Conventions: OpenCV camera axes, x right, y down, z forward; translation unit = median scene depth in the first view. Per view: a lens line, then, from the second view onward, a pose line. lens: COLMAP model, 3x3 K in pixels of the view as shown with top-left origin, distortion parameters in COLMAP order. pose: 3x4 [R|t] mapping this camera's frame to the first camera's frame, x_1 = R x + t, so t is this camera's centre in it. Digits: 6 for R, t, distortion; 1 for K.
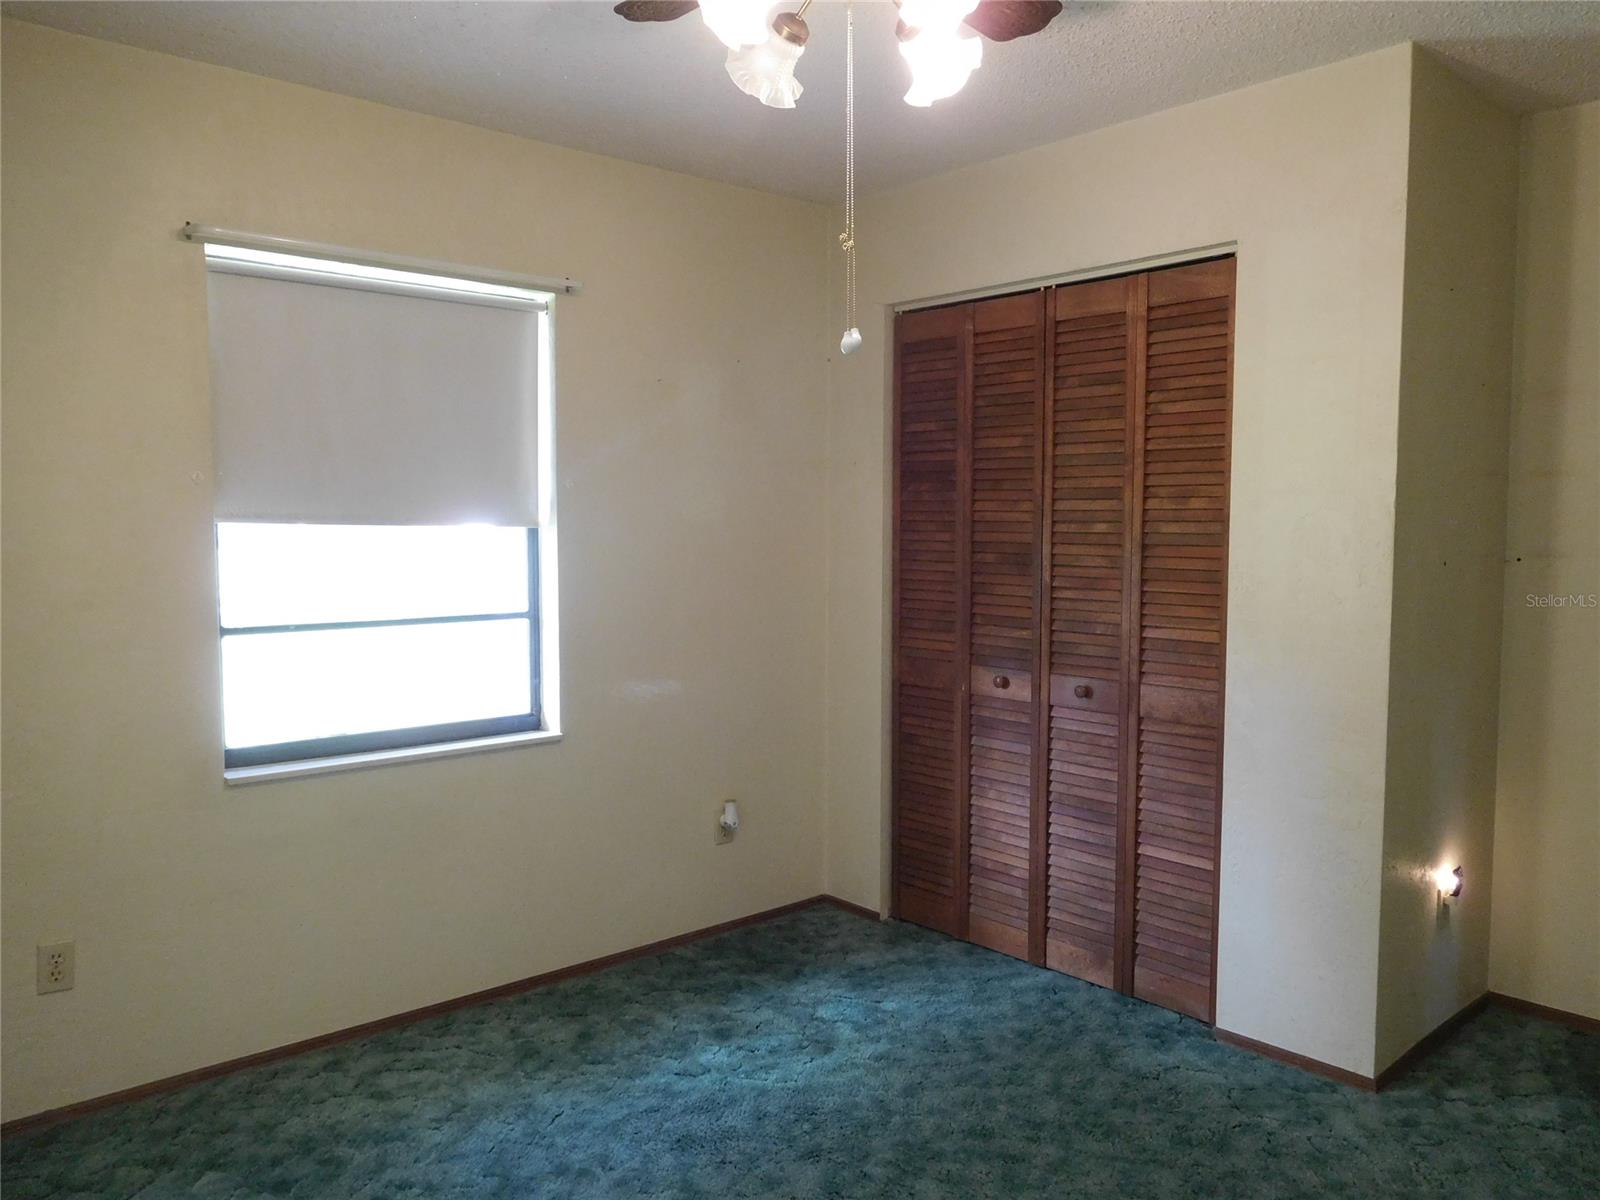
lens RADIAL K [[1192.7, 0, 795.0], [0, 1192.7, 610.5], [0, 0, 1]] dist [-0.018343, -0.000638]
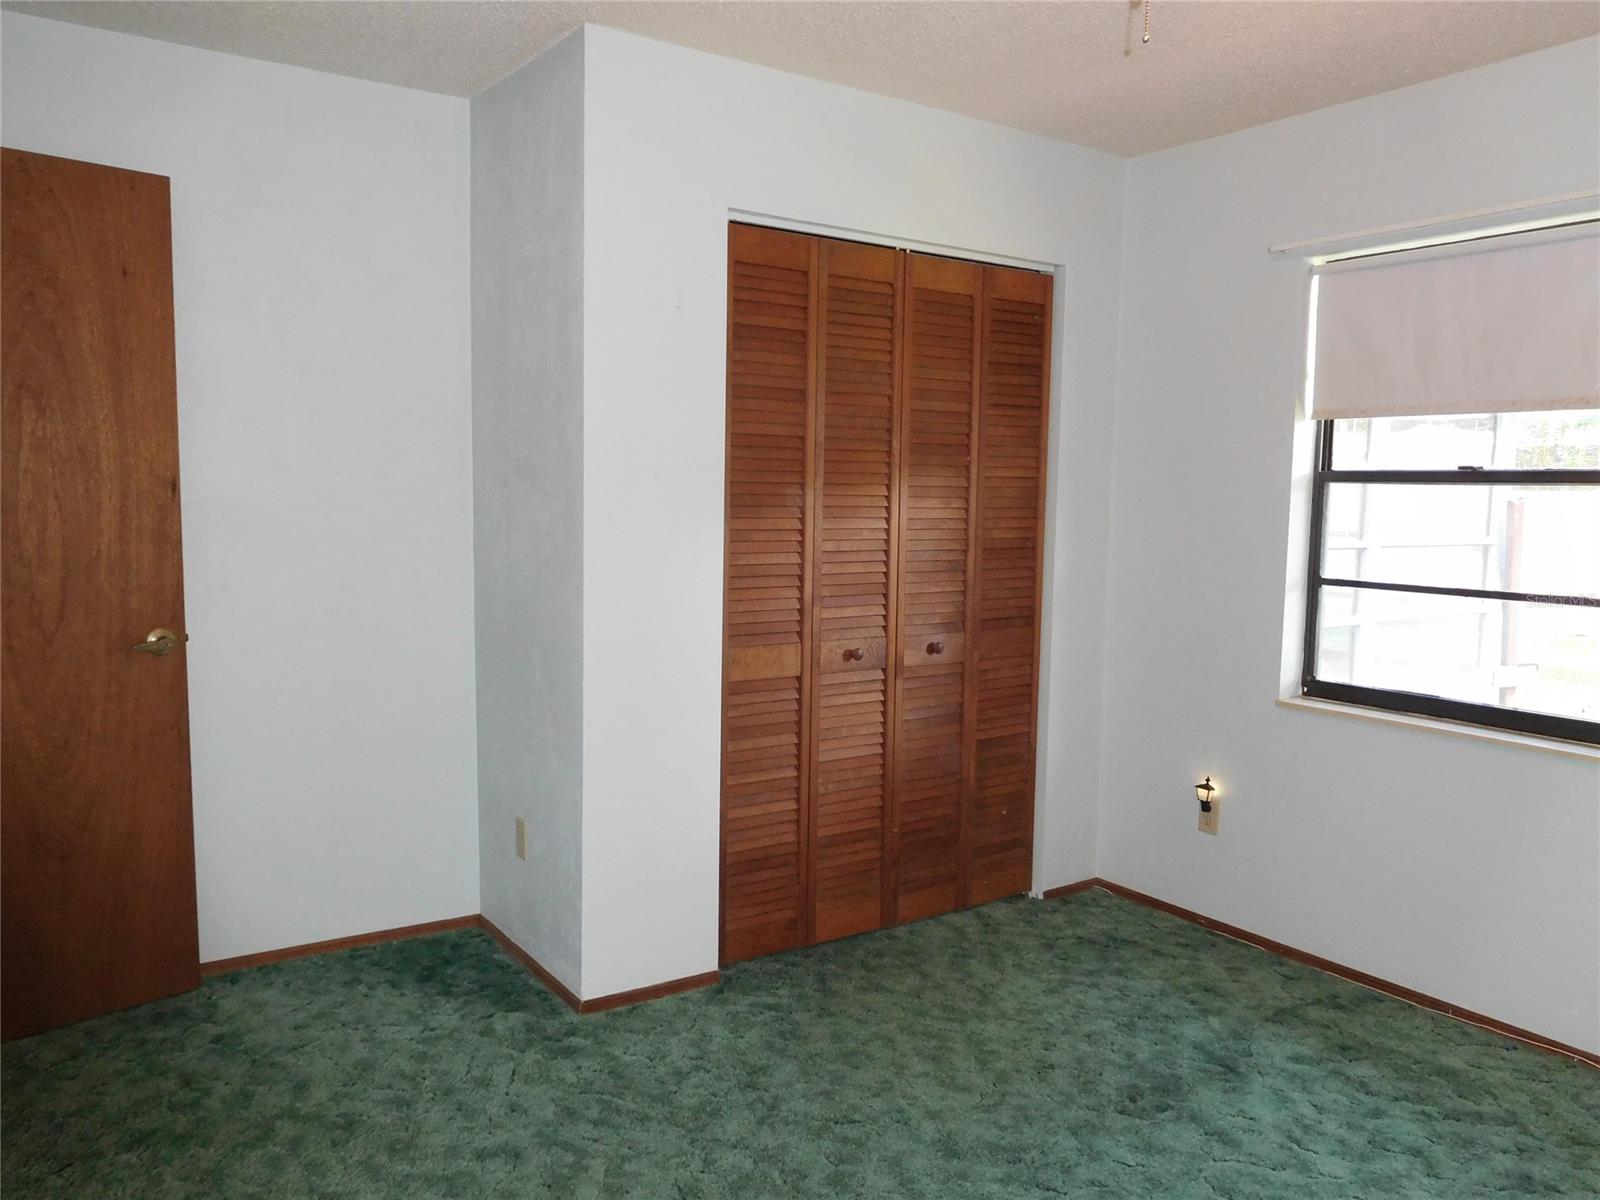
lens RADIAL K [[1203.3, 0, 792.9], [0, 1203.3, 609.5], [0, 0, 1]] dist [-0.012485, -0.003660]
pose [[0.136294, -0.086224, 0.986909, -0.818440], [0.054624, 0.995344, 0.079417, -0.057350], [-0.989161, 0.043084, 0.140369, 0.966144]]
